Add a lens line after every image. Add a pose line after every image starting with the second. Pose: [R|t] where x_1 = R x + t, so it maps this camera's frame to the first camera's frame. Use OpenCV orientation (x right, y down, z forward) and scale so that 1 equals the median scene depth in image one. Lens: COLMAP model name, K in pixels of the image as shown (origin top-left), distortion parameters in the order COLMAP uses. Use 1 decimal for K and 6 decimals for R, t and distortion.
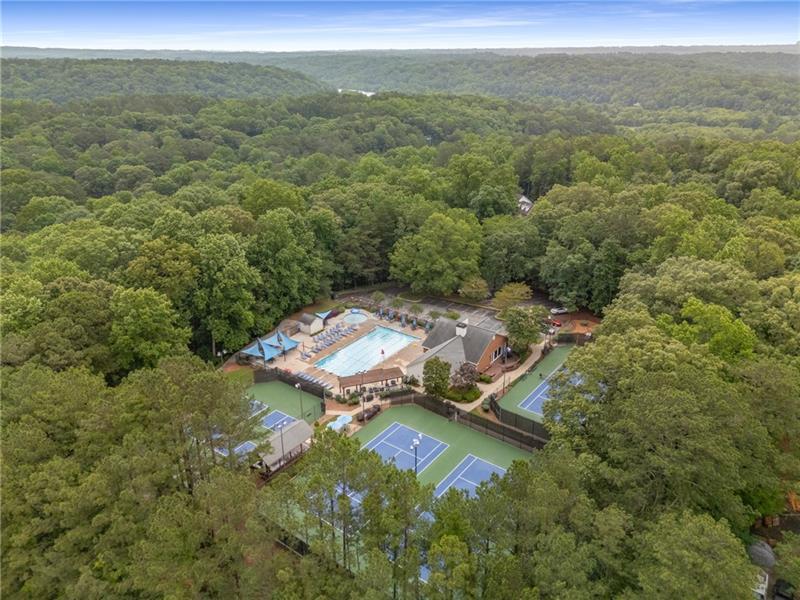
lens RADIAL K [[578.6, 0, 400.0], [0, 578.6, 300.0], [0, 0, 1]] dist [0.065804, -0.061654]
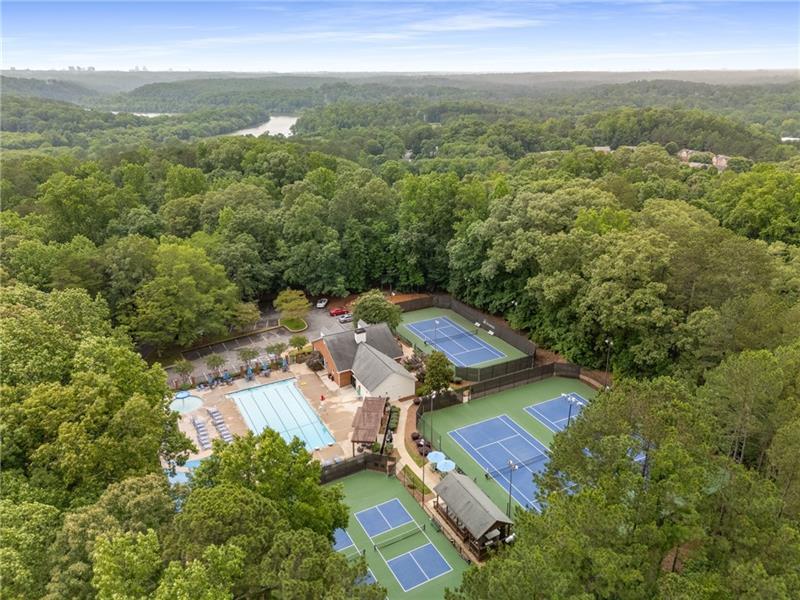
lens RADIAL K [[578.6, 0, 400.0], [0, 578.6, 300.0], [0, 0, 1]] dist [0.065804, -0.061654]
pose [[0.432487, -0.327340, 0.840121, -0.432957], [0.357934, 0.917535, 0.173241, -0.095832], [-0.827550, 0.225783, 0.513988, 0.328105]]
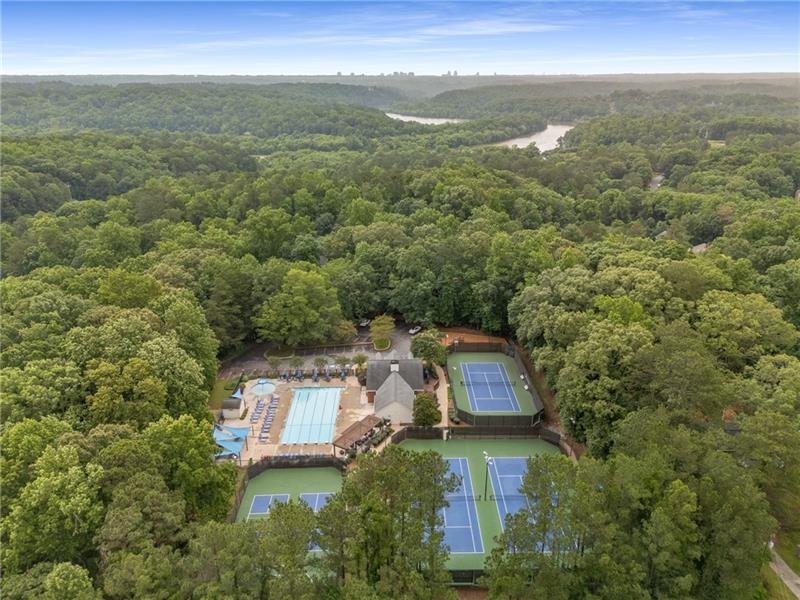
lens RADIAL K [[578.6, 0, 400.0], [0, 578.6, 300.0], [0, 0, 1]] dist [0.065804, -0.061654]
pose [[0.795668, -0.218132, 0.565094, -0.352674], [0.241321, 0.969829, 0.034576, -0.078181], [-0.555587, 0.108858, 0.824302, 0.029063]]
